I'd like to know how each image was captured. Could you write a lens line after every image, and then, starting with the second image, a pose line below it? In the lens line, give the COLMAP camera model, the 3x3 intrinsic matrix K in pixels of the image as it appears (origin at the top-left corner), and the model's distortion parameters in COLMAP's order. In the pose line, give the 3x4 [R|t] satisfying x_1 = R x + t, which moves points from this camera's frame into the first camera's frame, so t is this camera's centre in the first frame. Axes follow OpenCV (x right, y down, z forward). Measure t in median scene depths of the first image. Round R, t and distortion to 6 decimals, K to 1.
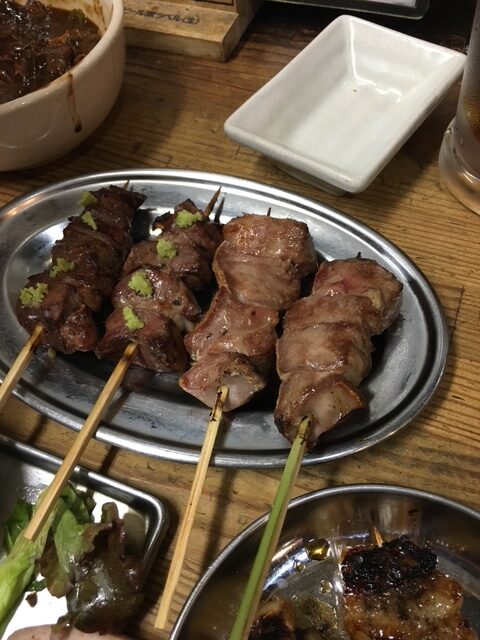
lens RADIAL K [[539.4, 0, 239.1], [0, 539.4, 319.2], [0, 0, 1]] dist [0.006681, -0.046404]
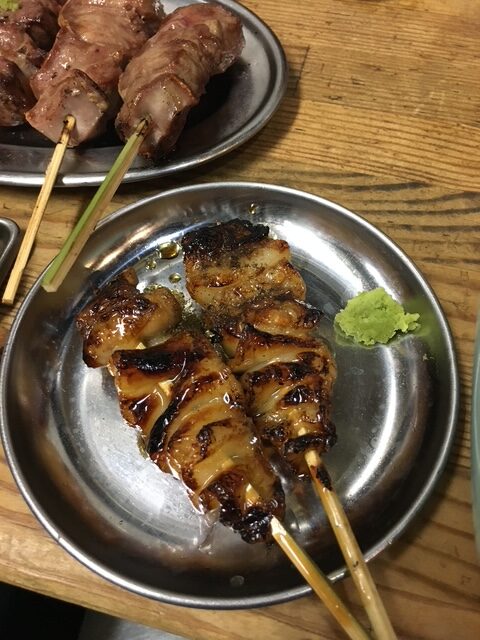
lens RADIAL K [[539.4, 0, 240.1], [0, 539.4, 320.3], [0, 0, 1]] dist [0.006681, -0.046404]
pose [[0.990066, -0.081469, 0.114596, 0.136025], [0.072007, 0.993825, 0.084423, 0.426905], [-0.120767, -0.075333, 0.989818, -0.072374]]
